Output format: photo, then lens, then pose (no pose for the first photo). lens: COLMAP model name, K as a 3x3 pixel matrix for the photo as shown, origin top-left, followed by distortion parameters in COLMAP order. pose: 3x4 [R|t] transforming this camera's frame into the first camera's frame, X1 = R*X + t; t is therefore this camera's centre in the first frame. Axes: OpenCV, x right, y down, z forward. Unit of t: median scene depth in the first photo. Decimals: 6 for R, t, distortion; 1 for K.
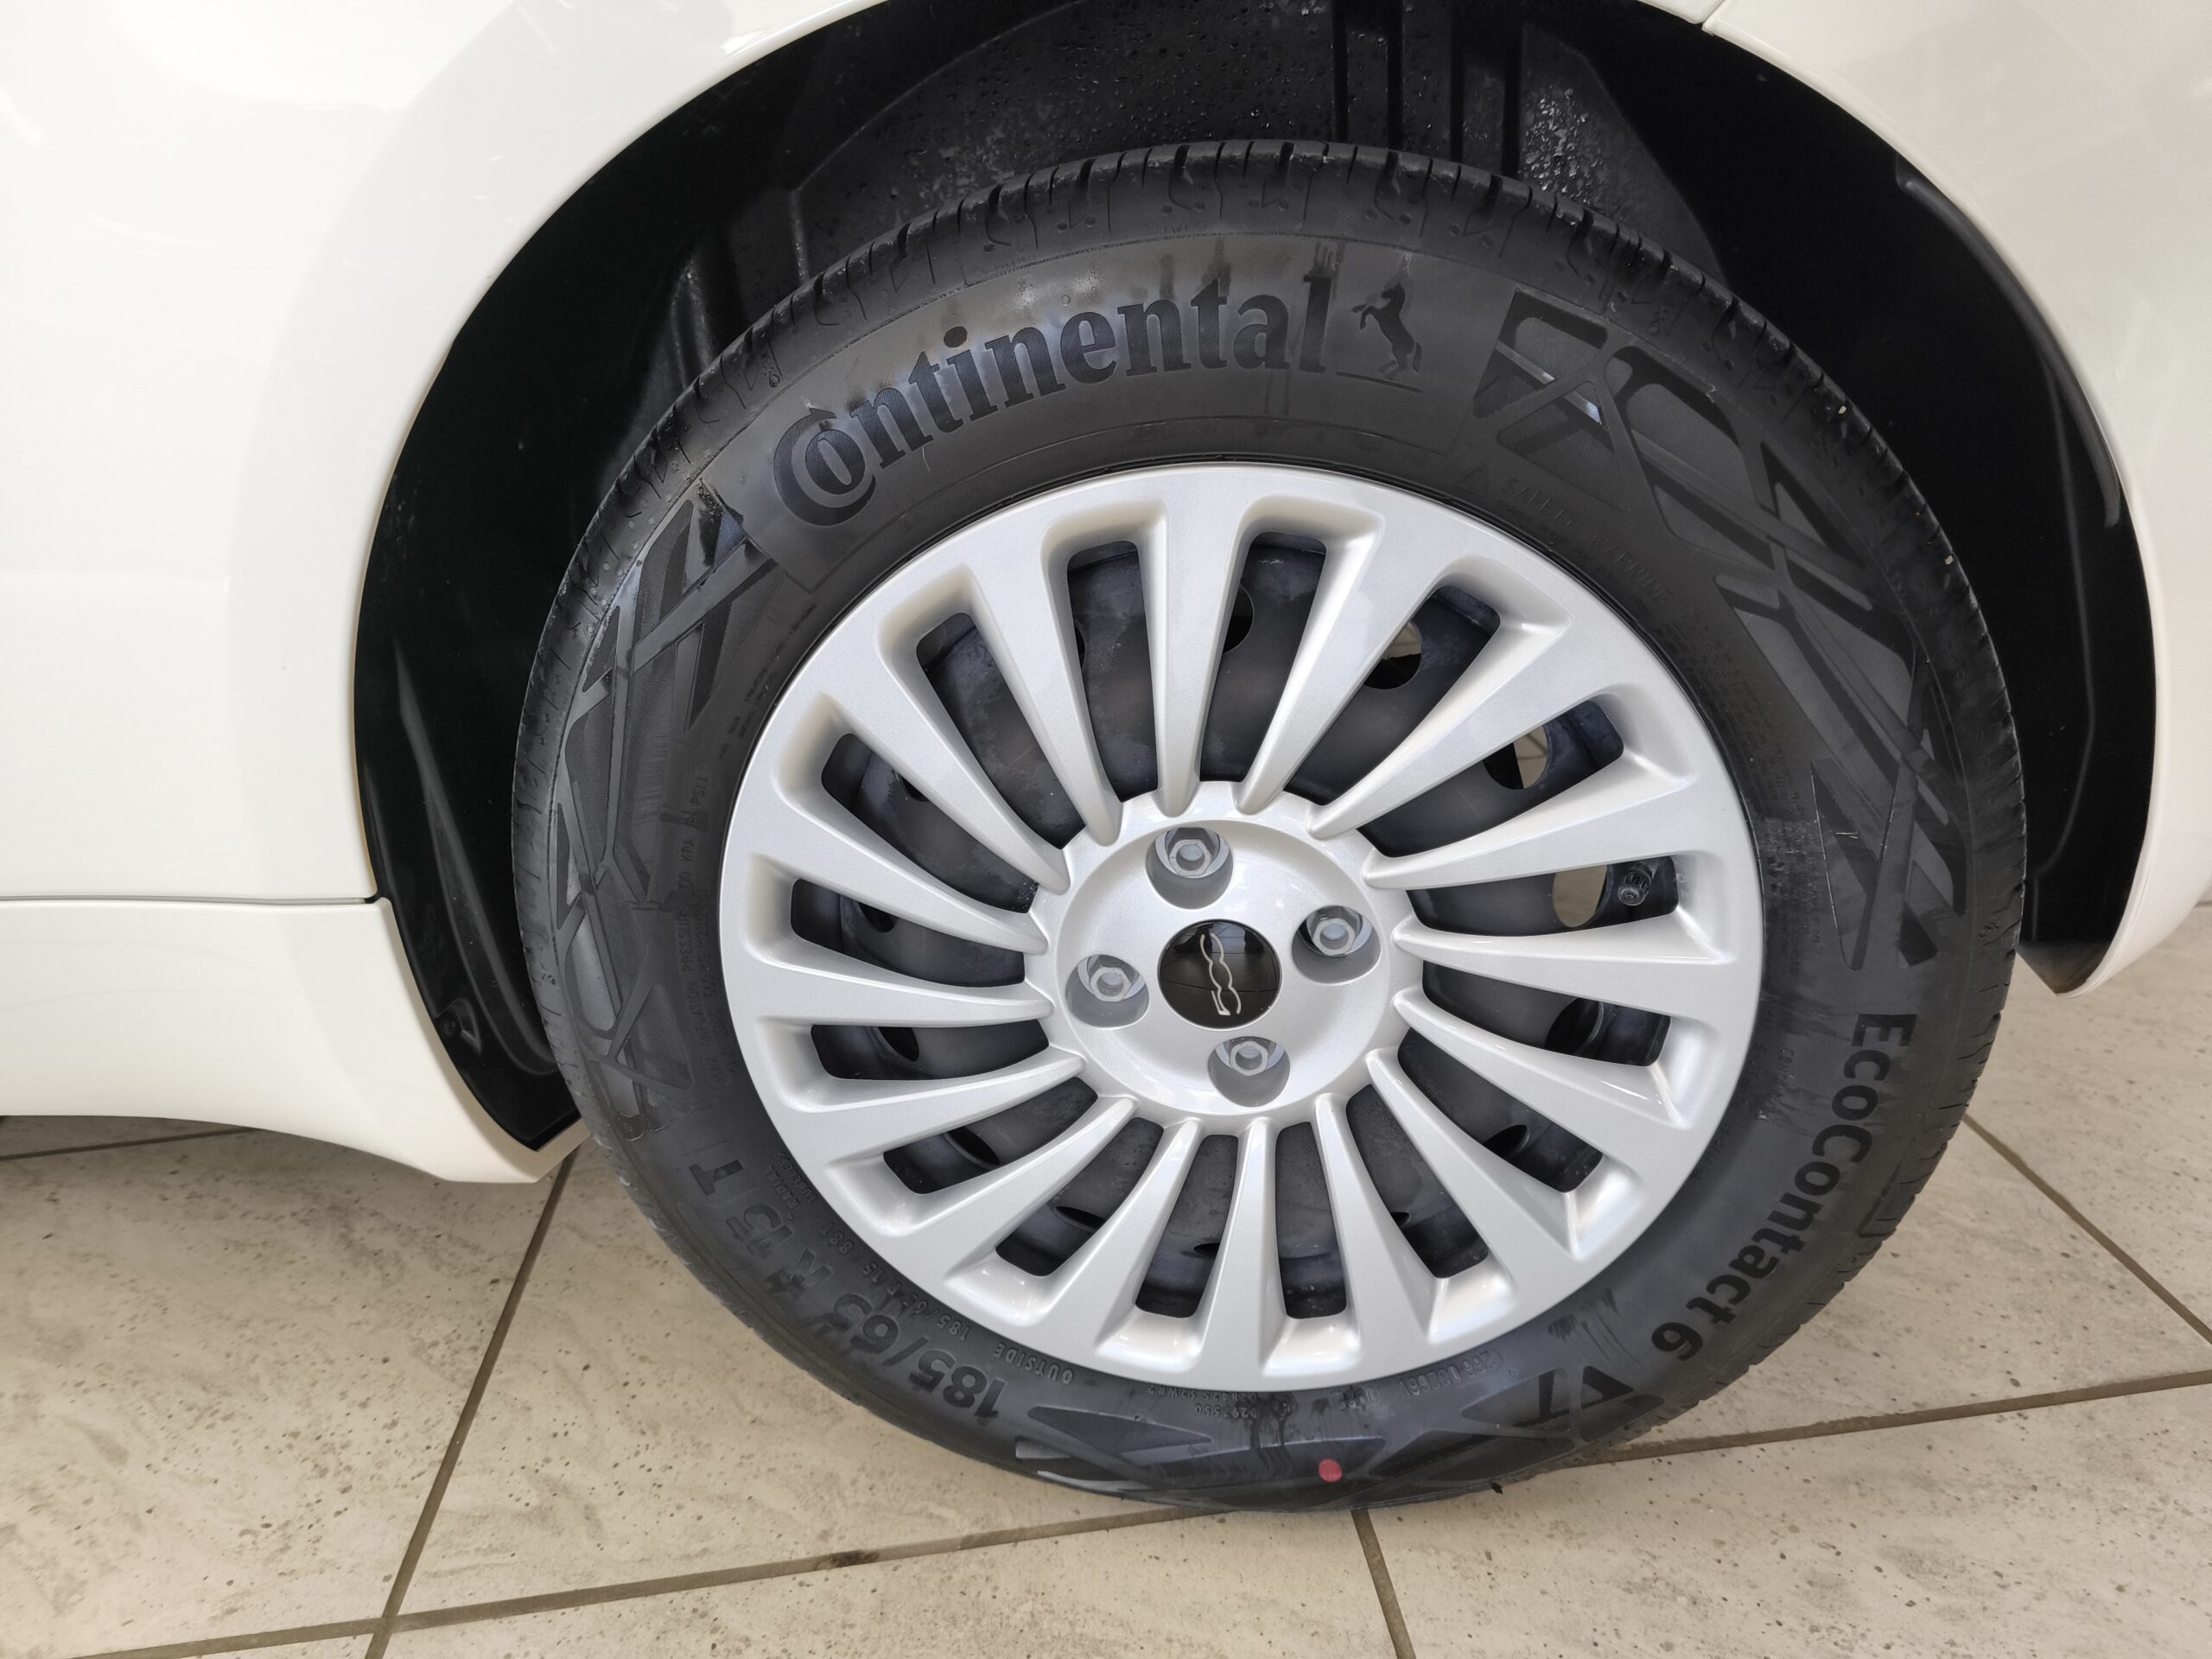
lens RADIAL K [[1448.4, 0, 1106.3], [0, 1448.4, 823.9], [0, 0, 1]] dist [0.083630, -0.069912]
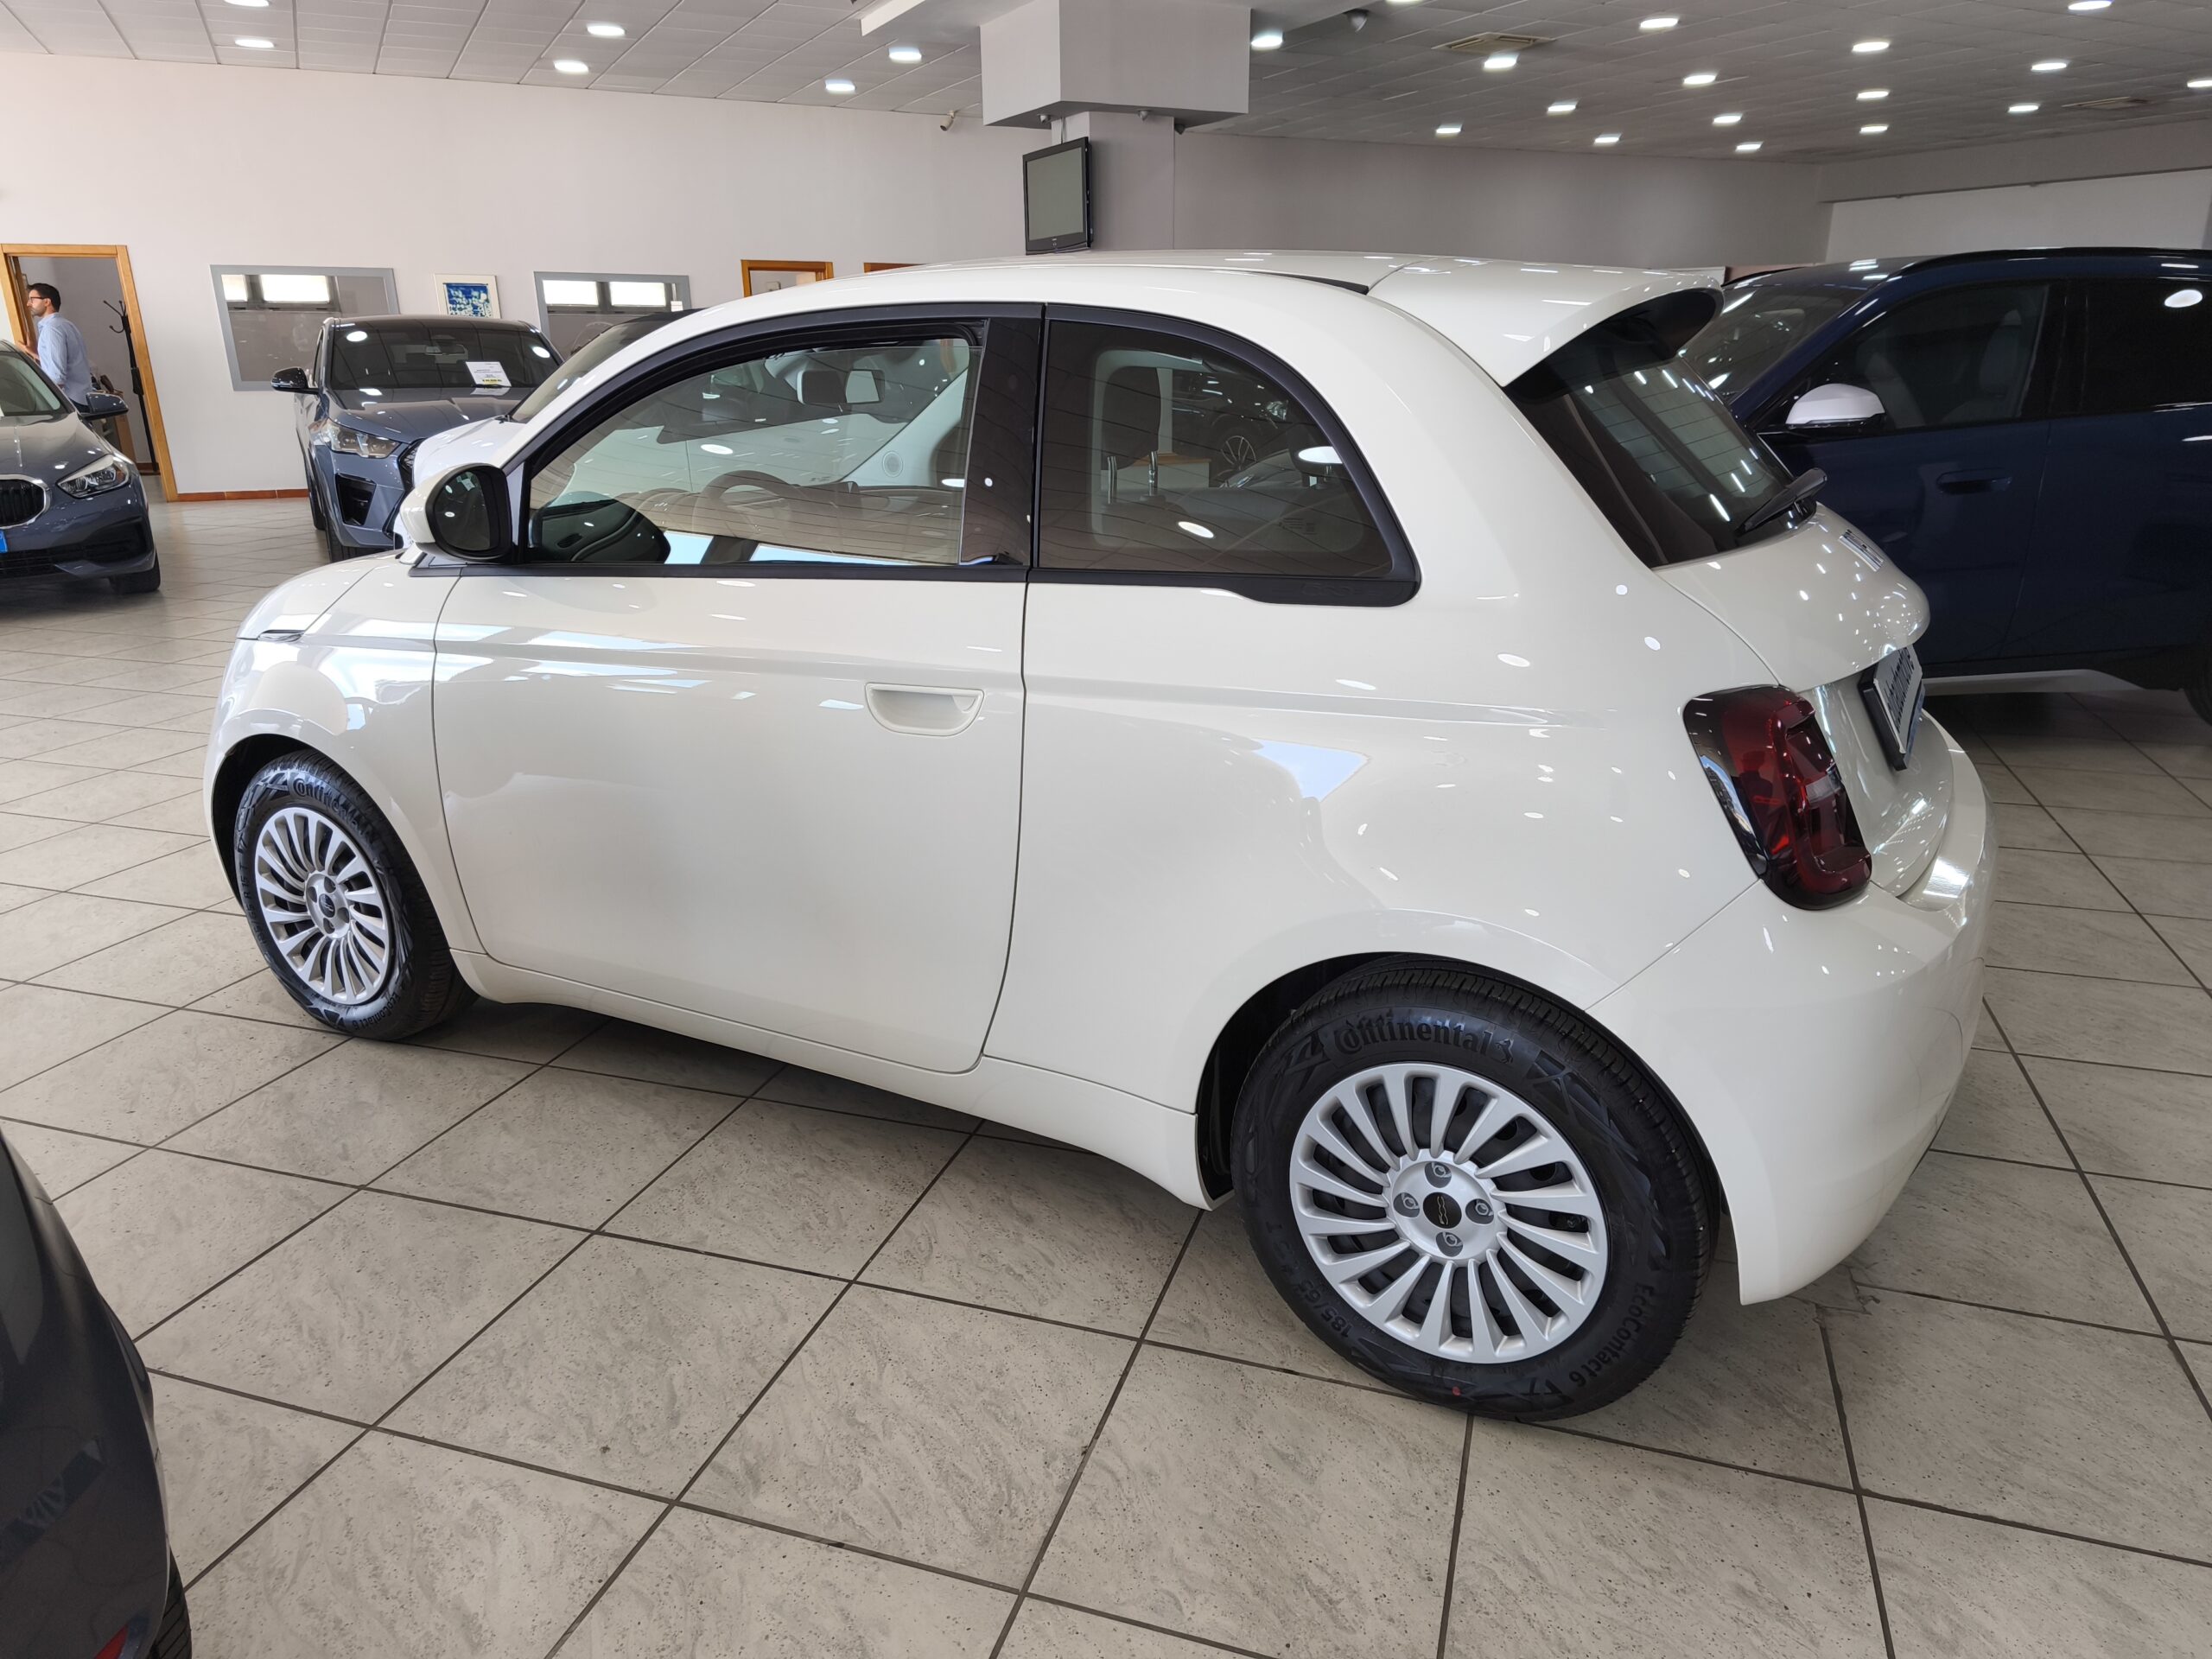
lens RADIAL K [[1448.4, 0, 1106.3], [0, 1448.4, 823.9], [0, 0, 1]] dist [0.083630, -0.069912]
pose [[0.910852, 0.185008, -0.368945, 0.396577], [-0.211505, 0.976842, -0.032326, -0.422355], [0.354420, 0.107478, 0.928889, -2.105619]]
